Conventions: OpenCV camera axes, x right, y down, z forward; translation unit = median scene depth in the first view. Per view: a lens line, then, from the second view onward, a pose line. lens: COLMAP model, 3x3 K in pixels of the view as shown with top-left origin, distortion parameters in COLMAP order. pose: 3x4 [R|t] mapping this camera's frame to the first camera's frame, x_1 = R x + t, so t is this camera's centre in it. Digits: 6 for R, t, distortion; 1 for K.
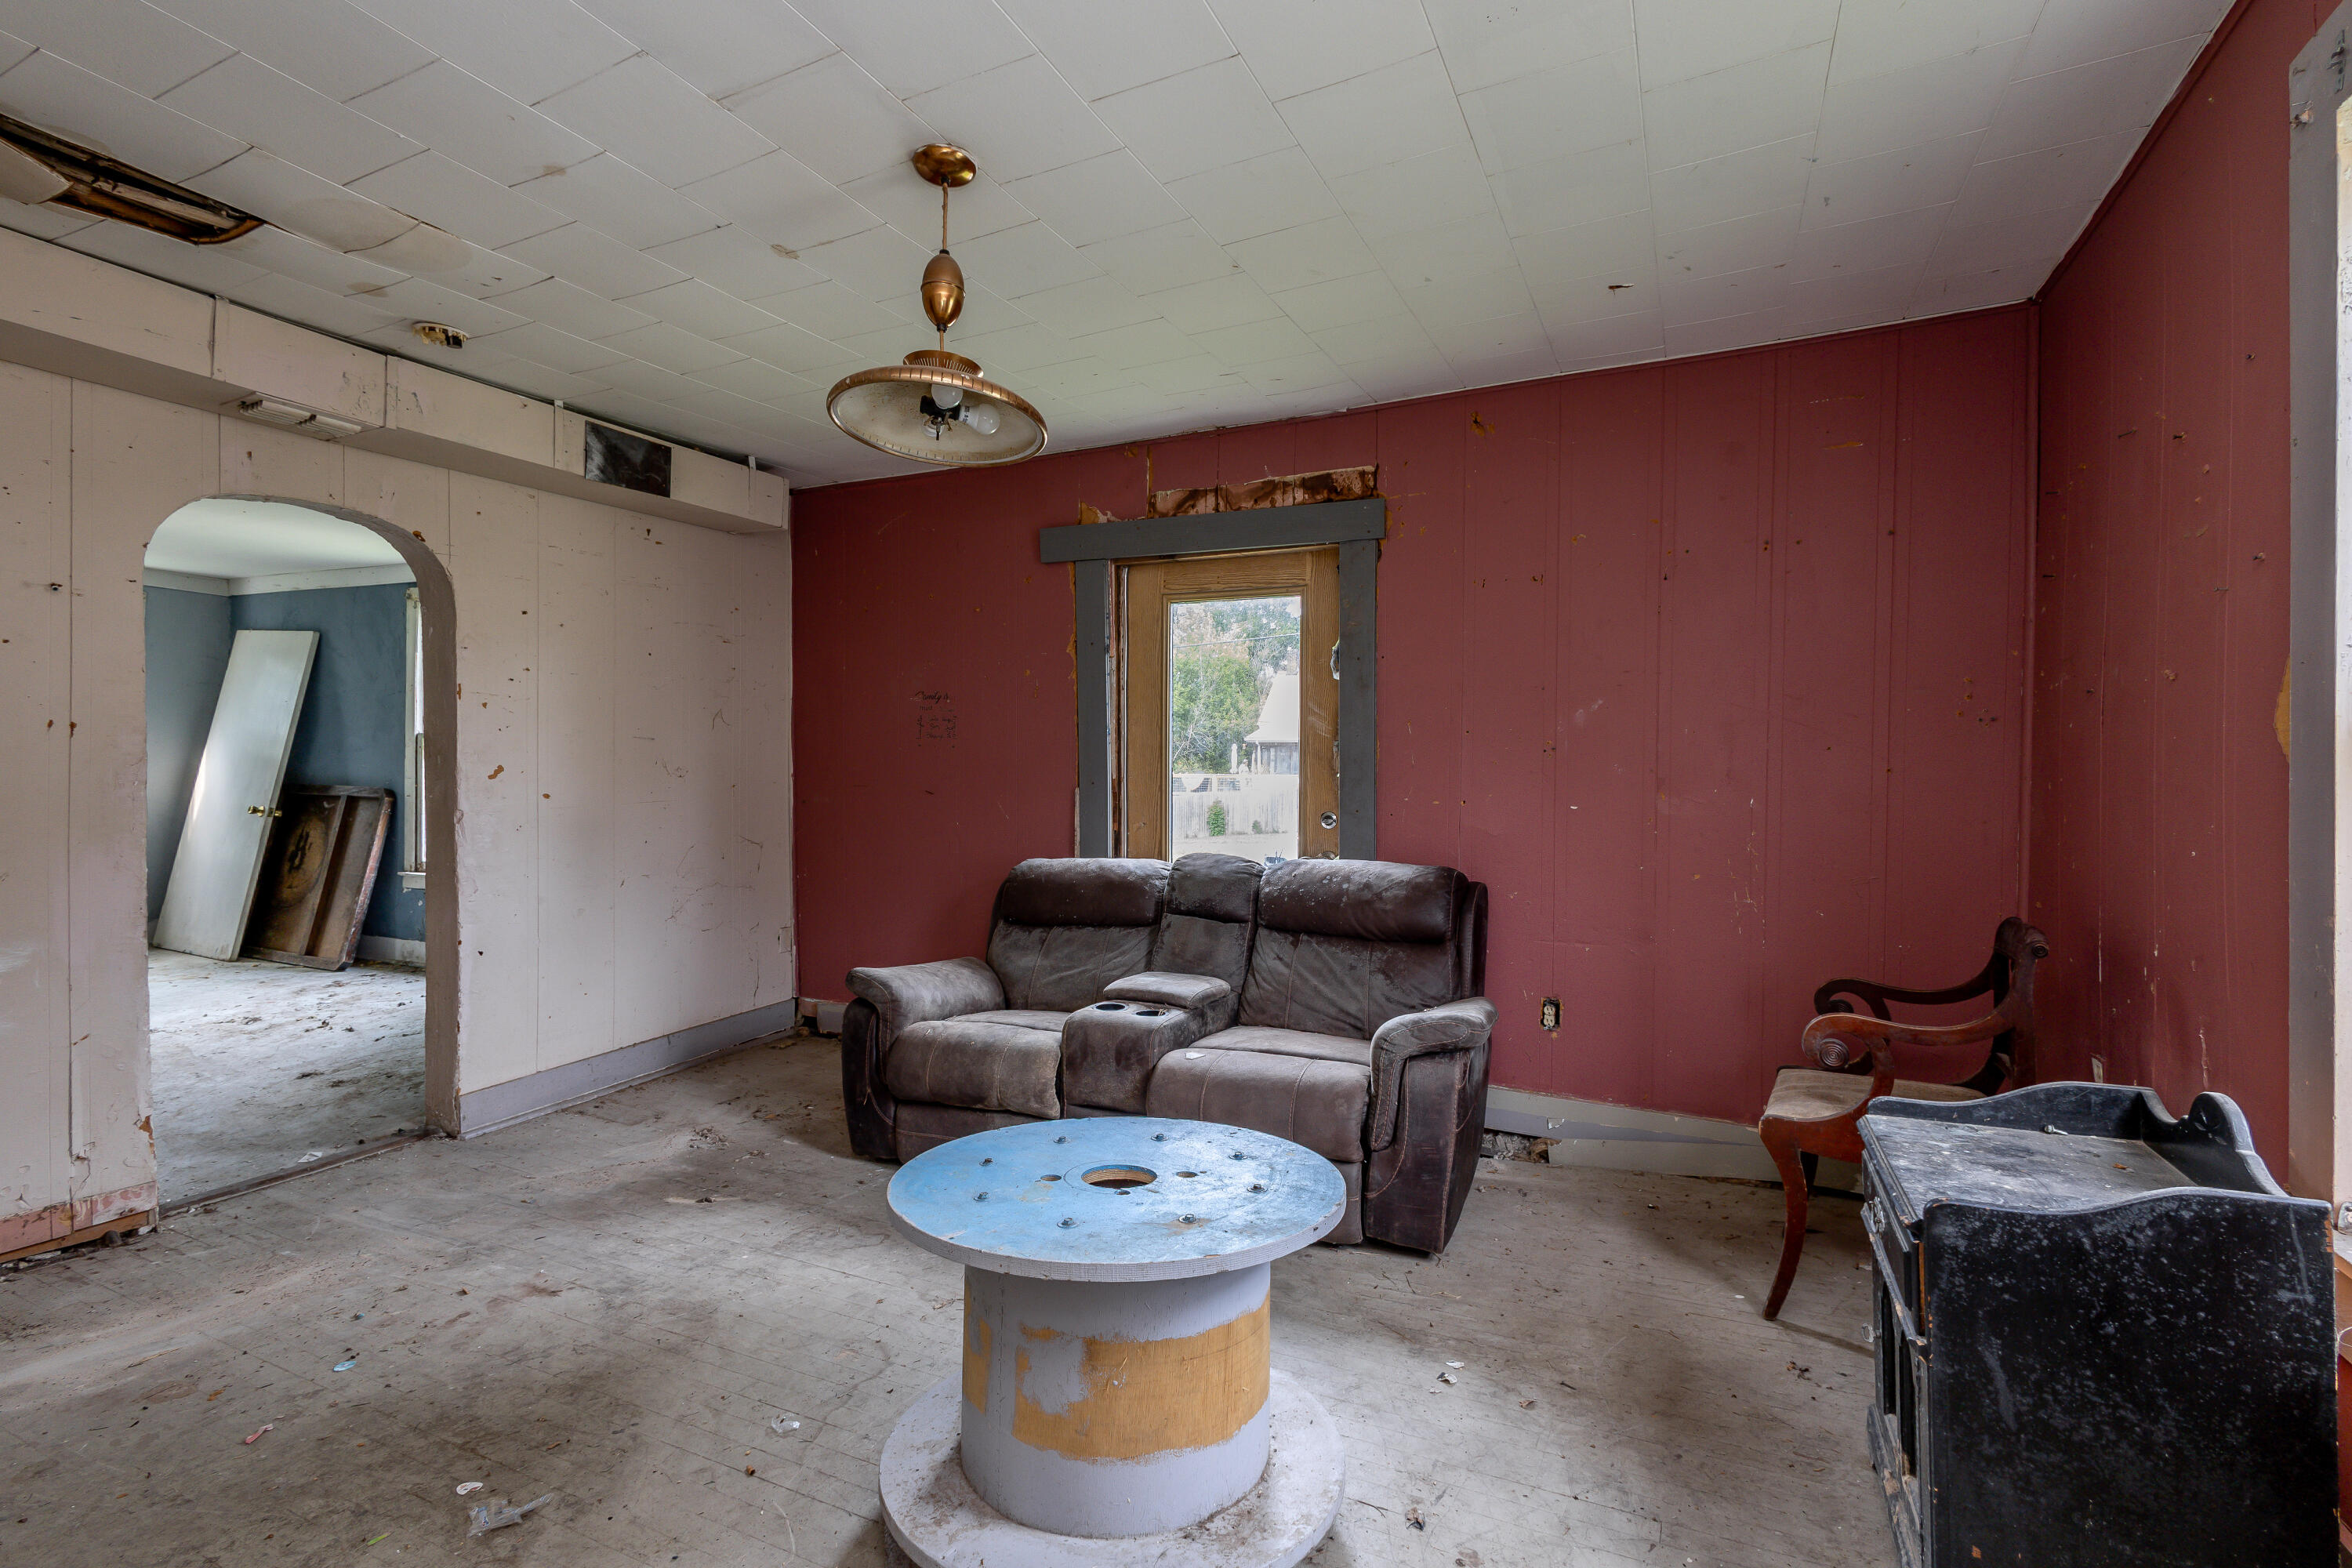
lens RADIAL K [[1089.5, 0, 1199.1], [0, 1089.5, 775.3], [0, 0, 1]] dist [0.007435, -0.001302]
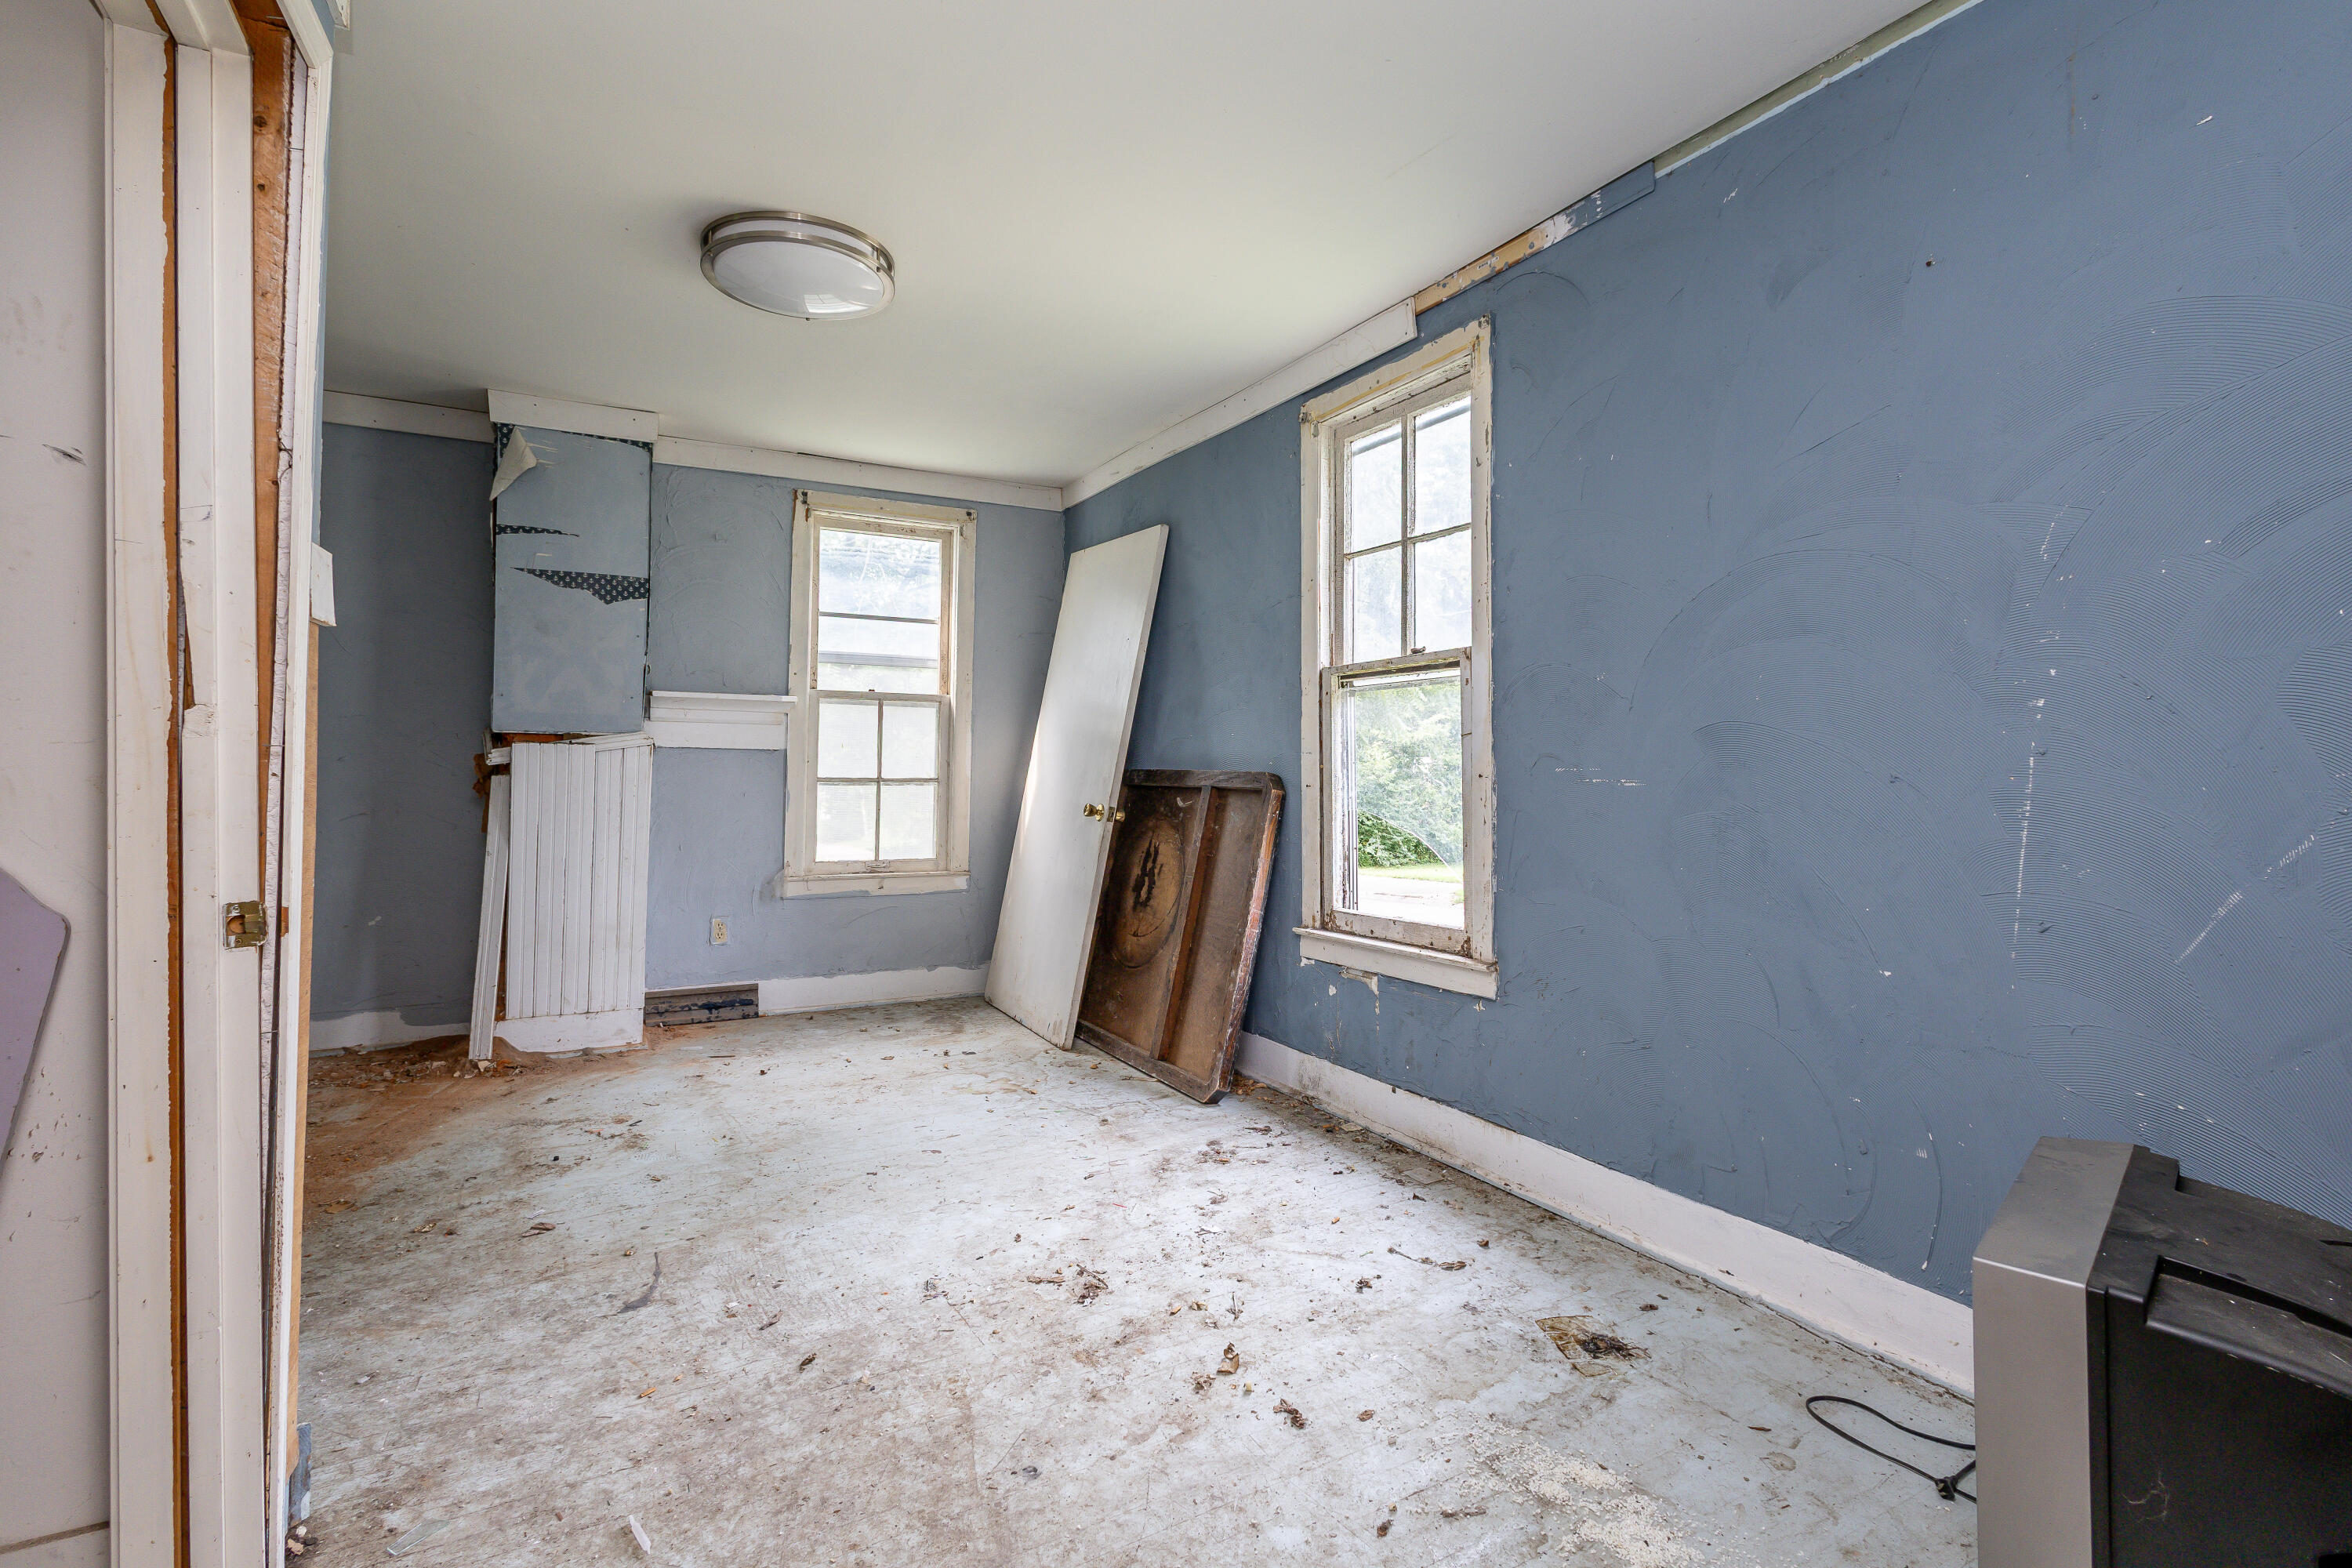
lens RADIAL K [[1089.5, 0, 1174.0], [0, 1089.5, 772.7], [0, 0, 1]] dist [0.007435, -0.001302]
pose [[0.804488, -0.009401, -0.593894, -0.444586], [0.003245, 0.999929, -0.011433, 0.017354], [0.593960, 0.007271, 0.804462, 0.514292]]
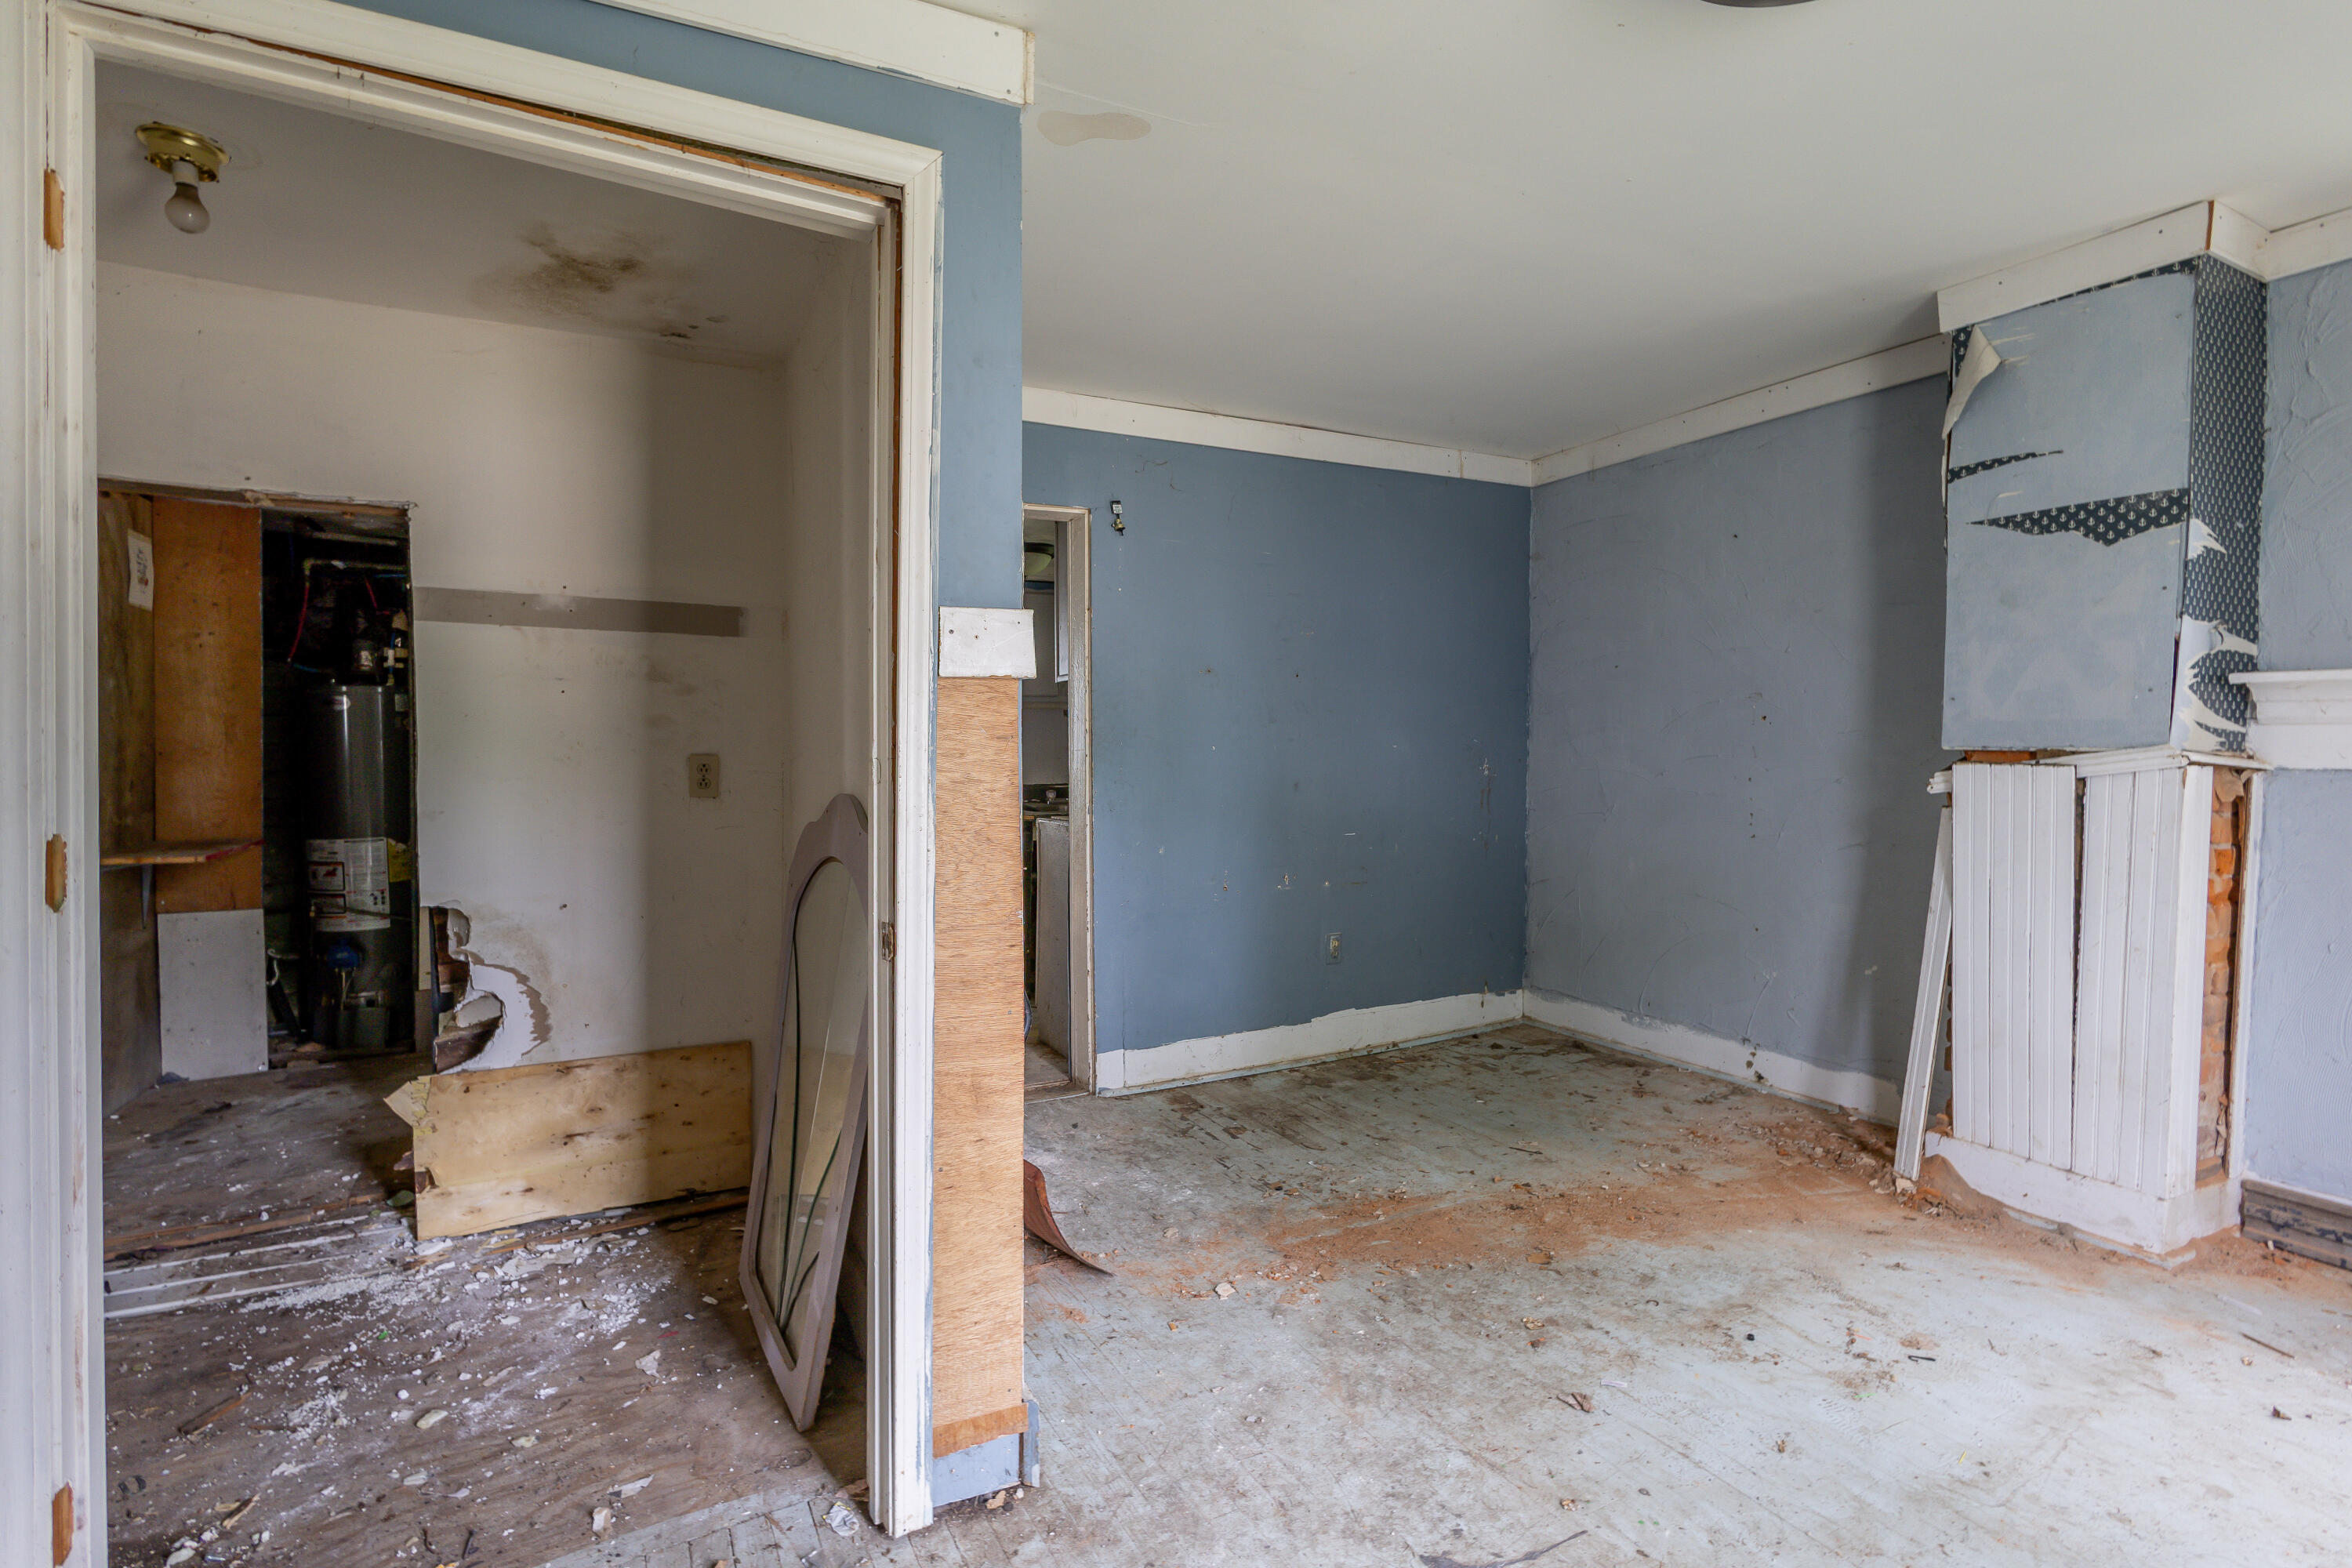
lens RADIAL K [[1089.5, 0, 1179.7], [0, 1089.5, 784.4], [0, 0, 1]] dist [0.007435, -0.001302]
pose [[-0.588585, 0.001146, -0.808434, -0.551864], [-0.025957, 0.999457, 0.020314, 0.000596], [0.808018, 0.032941, -0.588236, 0.782067]]
